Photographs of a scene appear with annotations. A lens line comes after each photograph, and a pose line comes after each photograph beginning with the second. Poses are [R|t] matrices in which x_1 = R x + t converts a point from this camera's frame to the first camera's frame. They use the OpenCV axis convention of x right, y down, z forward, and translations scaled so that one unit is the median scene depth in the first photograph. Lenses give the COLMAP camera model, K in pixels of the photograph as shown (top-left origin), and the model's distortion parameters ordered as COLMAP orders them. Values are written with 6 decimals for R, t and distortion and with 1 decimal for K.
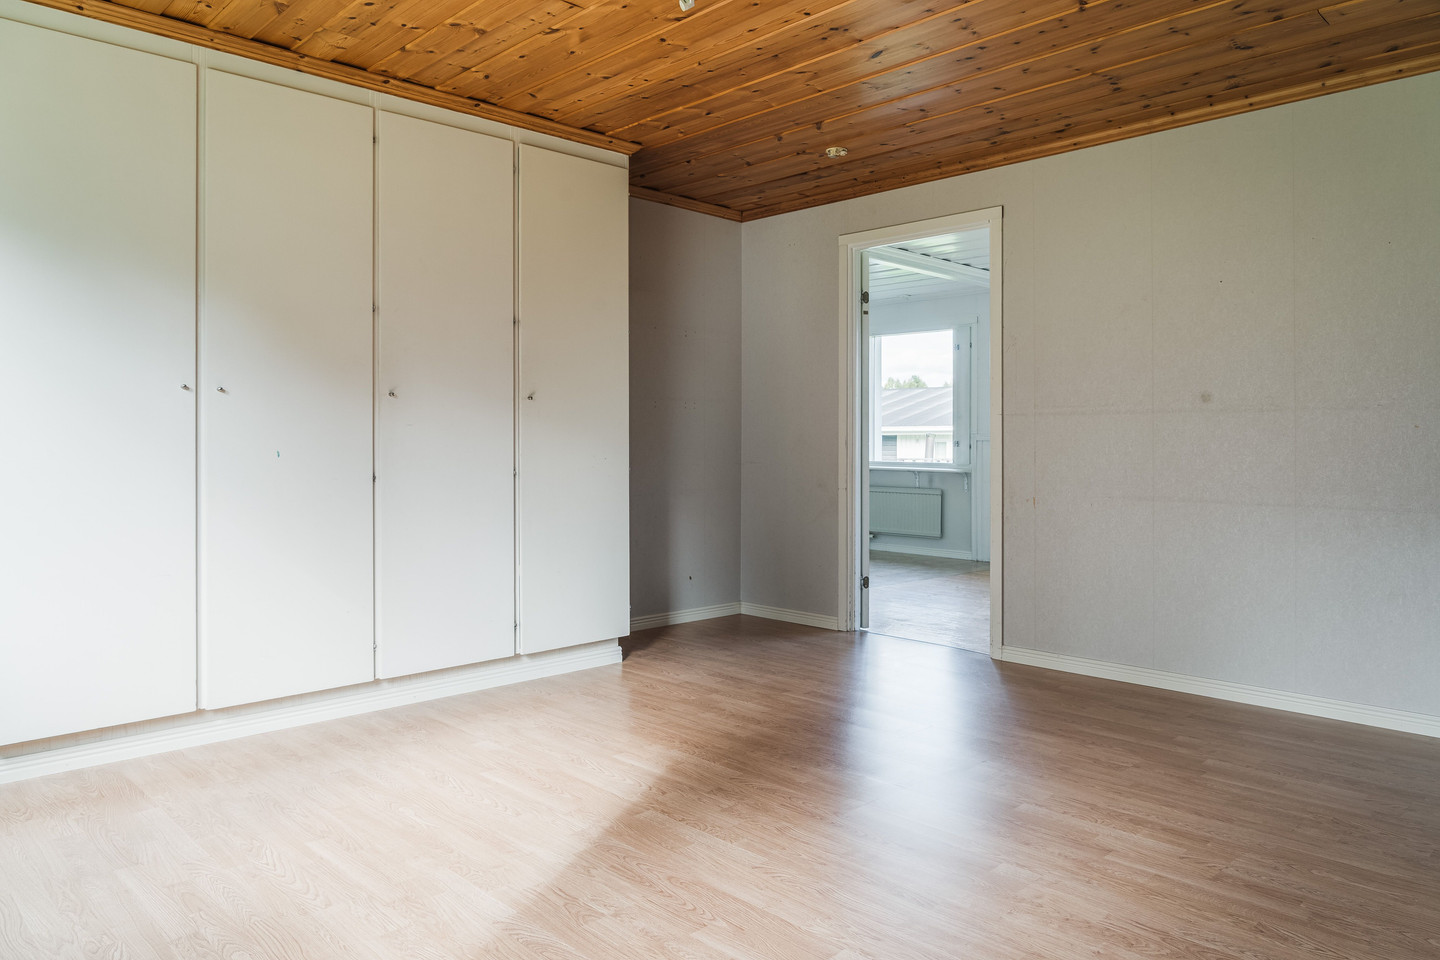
lens RADIAL K [[993.8, 0, 719.0], [0, 993.8, 450.9], [0, 0, 1]] dist [0.001583, 0.000087]
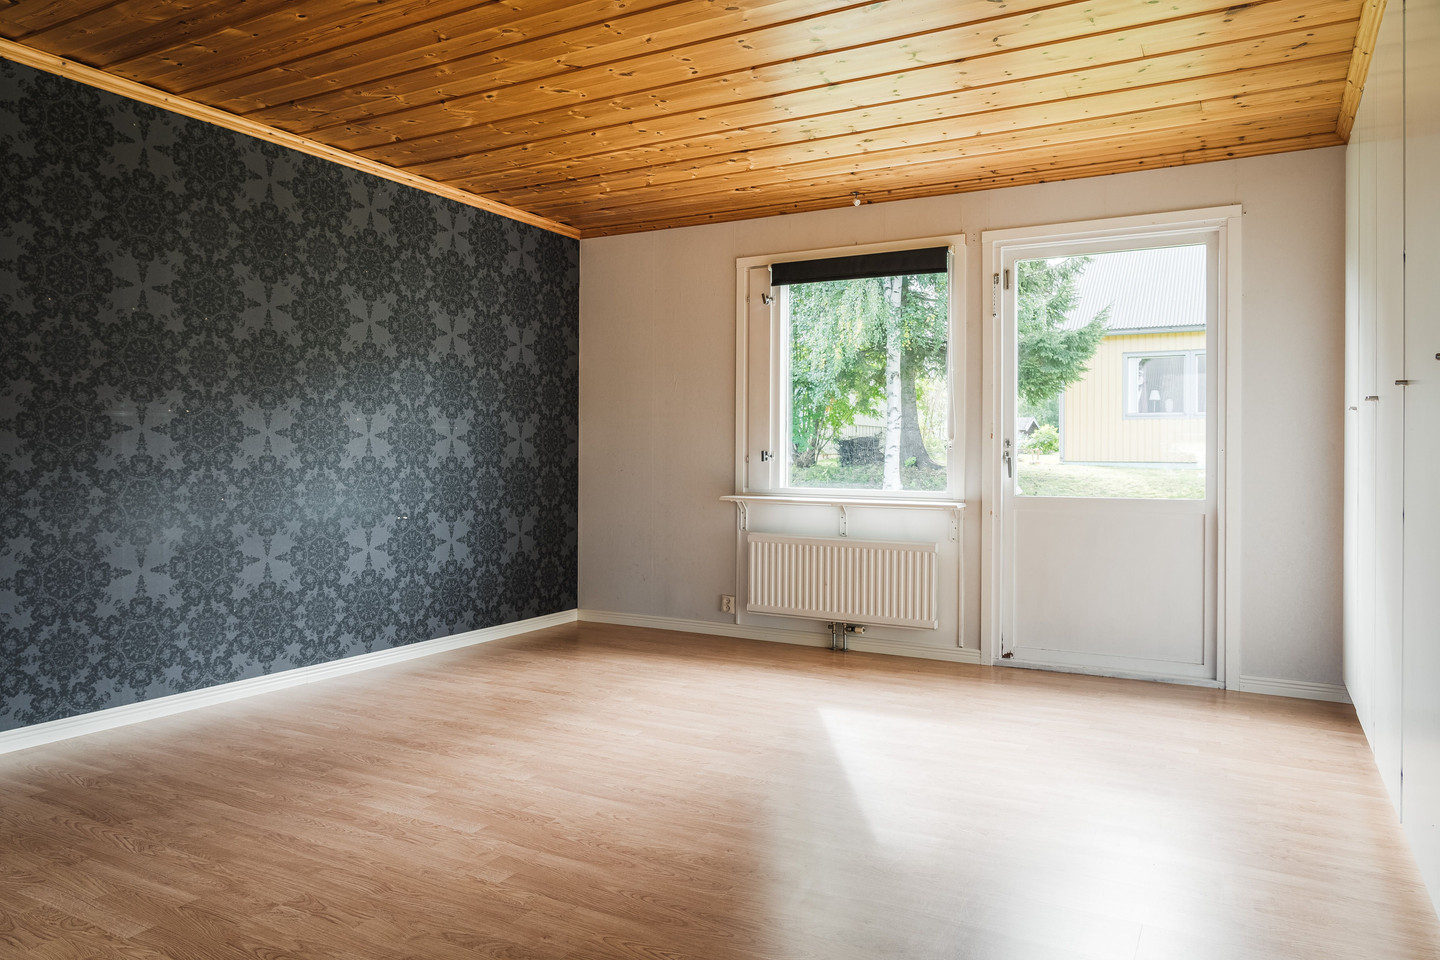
lens RADIAL K [[993.8, 0, 719.0], [0, 993.8, 450.9], [0, 0, 1]] dist [0.001583, 0.000087]
pose [[-0.957303, -0.008912, -0.288949, 0.397758], [-0.009000, 0.999959, -0.001021, -0.010021], [0.288946, 0.001623, -0.957344, 2.182890]]
